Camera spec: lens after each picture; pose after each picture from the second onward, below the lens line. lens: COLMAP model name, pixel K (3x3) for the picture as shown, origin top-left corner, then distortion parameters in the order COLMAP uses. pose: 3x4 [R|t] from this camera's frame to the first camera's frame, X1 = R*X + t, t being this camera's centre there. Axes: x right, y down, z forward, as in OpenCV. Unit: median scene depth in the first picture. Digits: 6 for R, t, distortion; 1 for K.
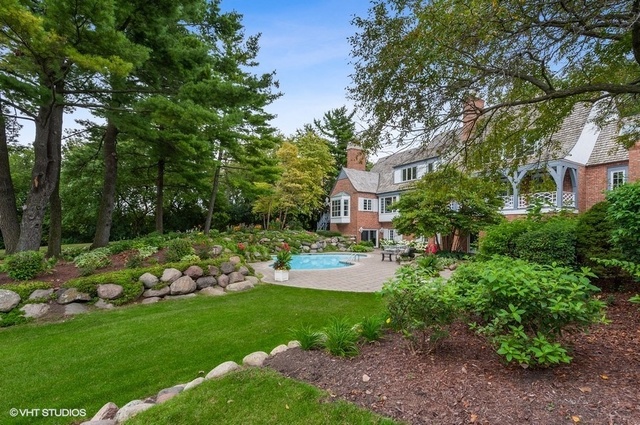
lens RADIAL K [[264.7, 0, 293.3], [0, 264.7, 233.4], [0, 0, 1]] dist [-0.001153, -0.000108]
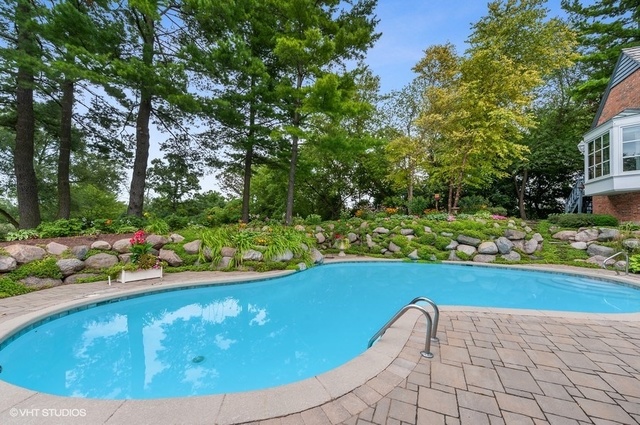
lens RADIAL K [[245.7, 0, 321.5], [0, 245.7, 219.9], [0, 0, 1]] dist [0.005983, -0.000140]
pose [[0.656318, -0.013439, -0.754364, 0.183849], [-0.004747, 0.999748, -0.021940, 0.012485], [0.754469, 0.017980, 0.656089, 0.473962]]
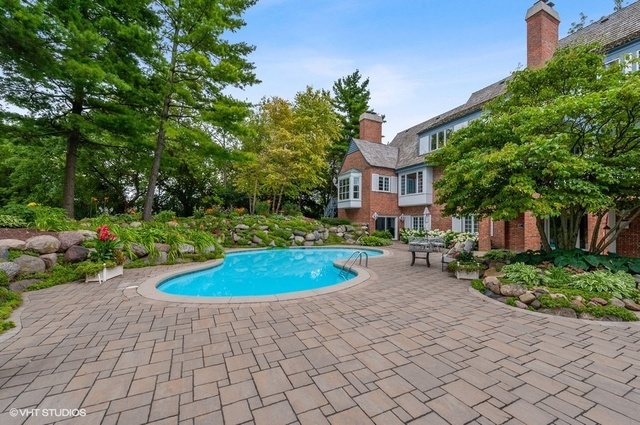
lens RADIAL K [[253.1, 0, 316.7], [0, 253.1, 214.3], [0, 0, 1]] dist [0.008918, -0.004133]
pose [[0.999744, 0.016597, 0.015367, 0.075143], [-0.015912, 0.998920, -0.043664, 0.015414], [-0.016075, 0.043408, 0.998928, 0.271418]]
